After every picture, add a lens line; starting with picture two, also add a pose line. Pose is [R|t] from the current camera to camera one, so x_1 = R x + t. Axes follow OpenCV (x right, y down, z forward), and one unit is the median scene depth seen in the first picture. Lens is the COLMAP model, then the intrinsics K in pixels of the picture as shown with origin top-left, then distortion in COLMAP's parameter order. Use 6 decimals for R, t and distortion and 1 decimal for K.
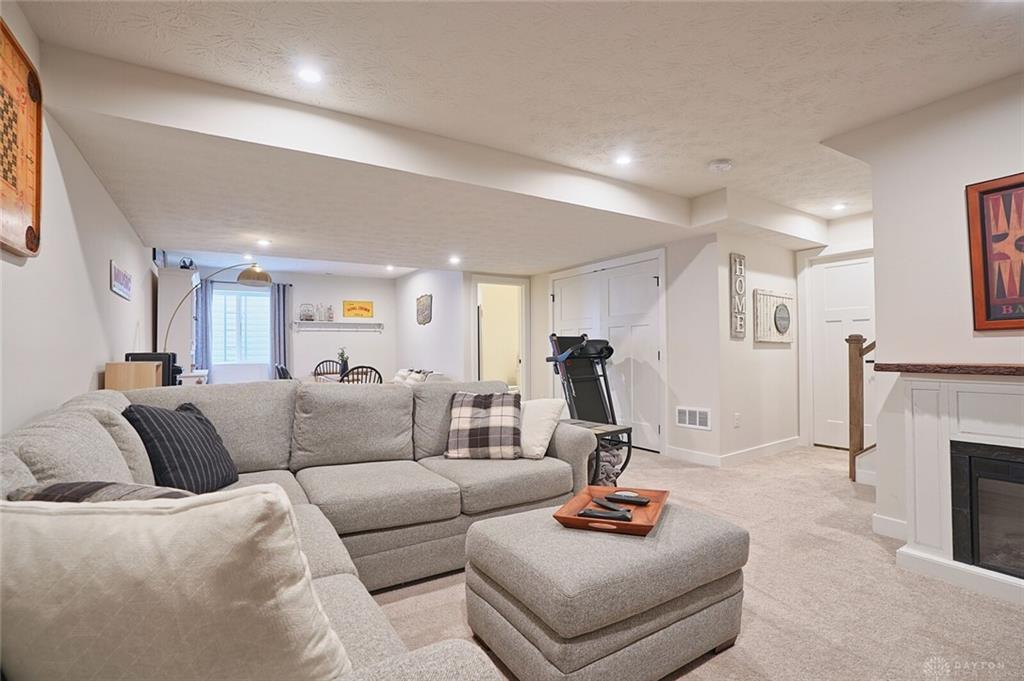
lens RADIAL K [[469.7, 0, 511.9], [0, 469.7, 342.3], [0, 0, 1]] dist [-0.001688, -0.000087]
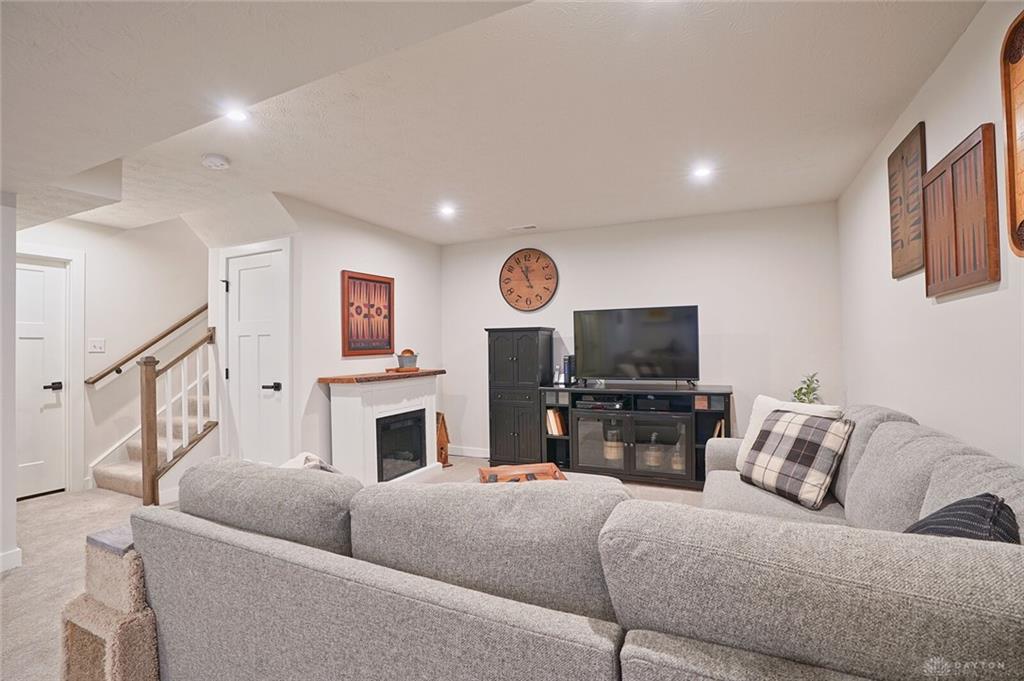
lens RADIAL K [[469.7, 0, 511.0], [0, 469.7, 344.6], [0, 0, 1]] dist [-0.001688, -0.000087]
pose [[-0.526157, 0.032232, 0.849776, -0.538684], [0.006625, 0.999406, -0.033805, -0.003682], [-0.850361, -0.012157, -0.526059, 0.959705]]
